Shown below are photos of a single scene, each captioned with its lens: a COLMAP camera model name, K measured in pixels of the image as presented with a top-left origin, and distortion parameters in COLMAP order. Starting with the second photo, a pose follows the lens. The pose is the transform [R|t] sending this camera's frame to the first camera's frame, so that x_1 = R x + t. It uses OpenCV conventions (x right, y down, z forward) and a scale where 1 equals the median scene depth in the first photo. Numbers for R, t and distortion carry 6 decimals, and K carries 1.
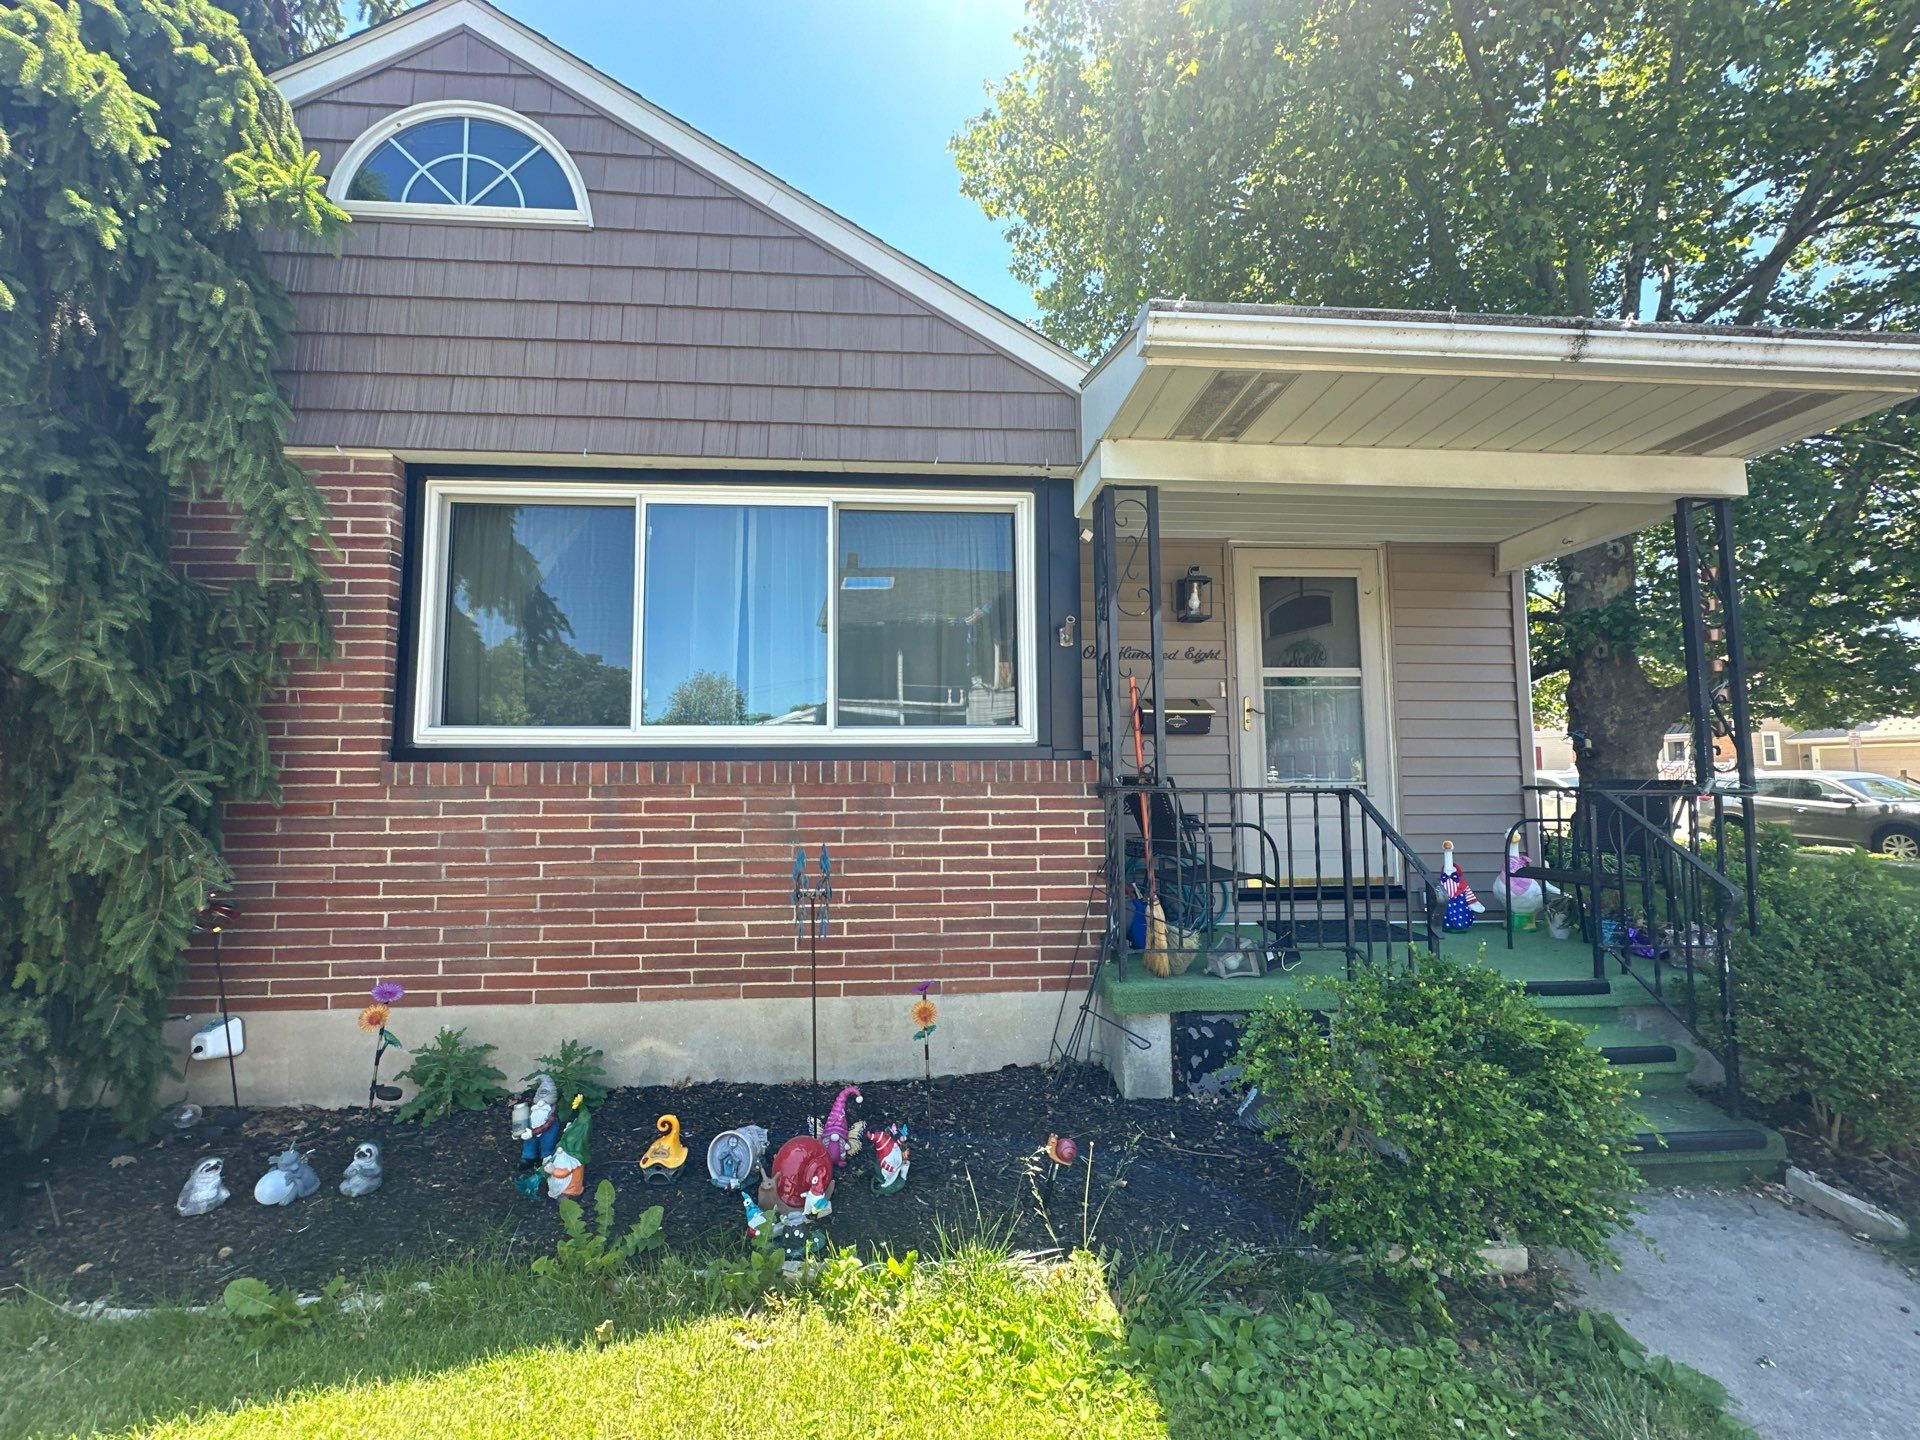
lens RADIAL K [[774.5, 0, 961.5], [0, 774.5, 716.6], [0, 0, 1]] dist [0.002185, -0.000216]
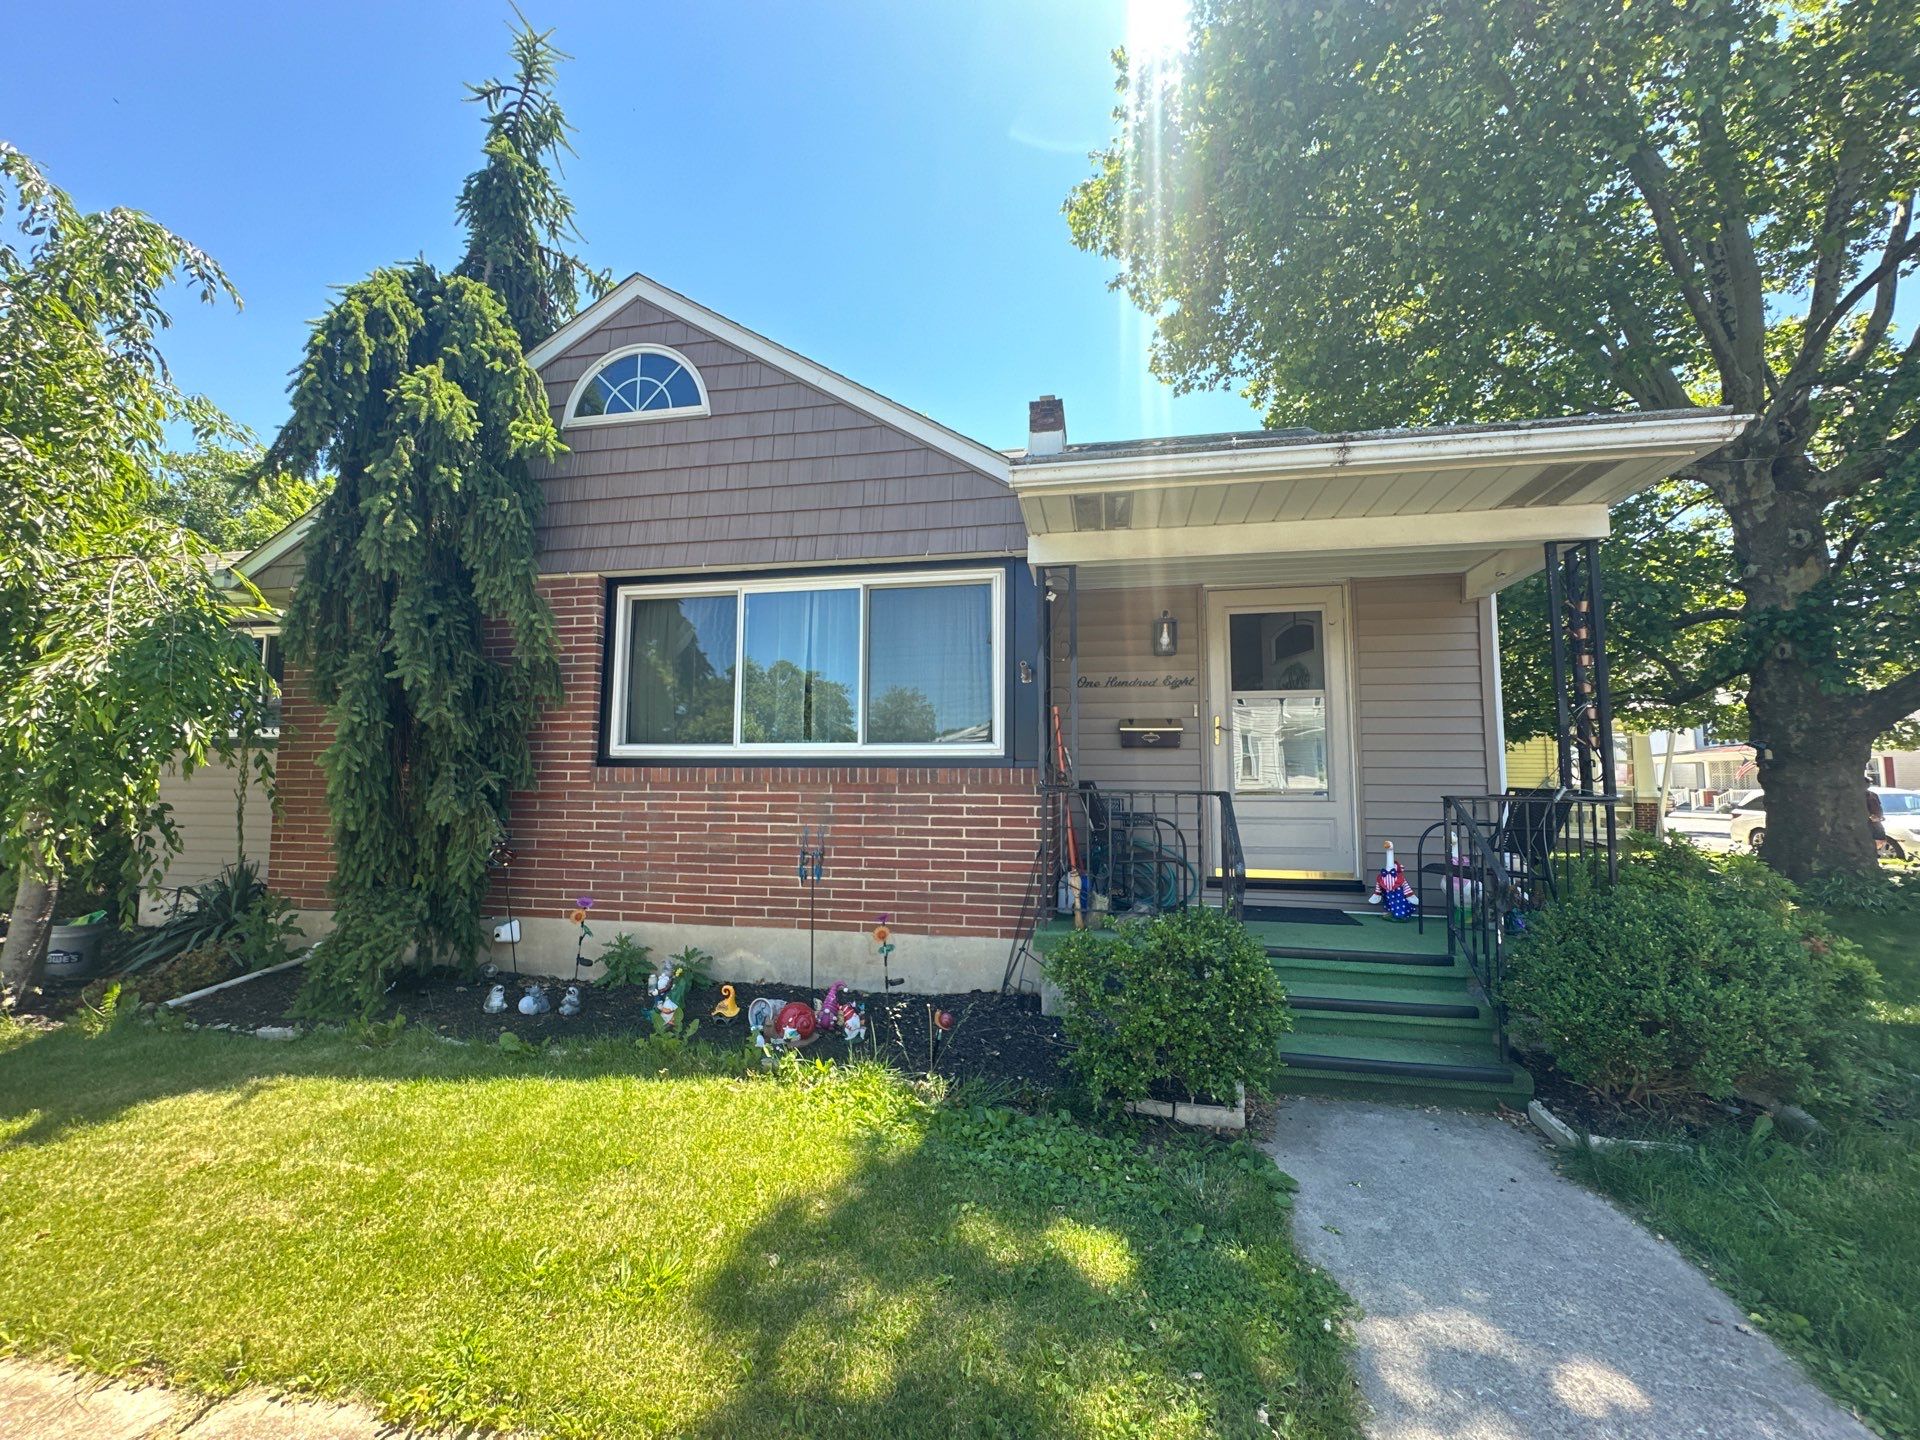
lens RADIAL K [[774.5, 0, 956.9], [0, 774.5, 713.3], [0, 0, 1]] dist [0.002185, -0.000216]
pose [[0.964615, -0.013308, -0.263326, 0.399465], [0.009112, 0.999811, -0.017150, -0.017762], [0.263504, 0.014144, 0.964554, -0.343471]]
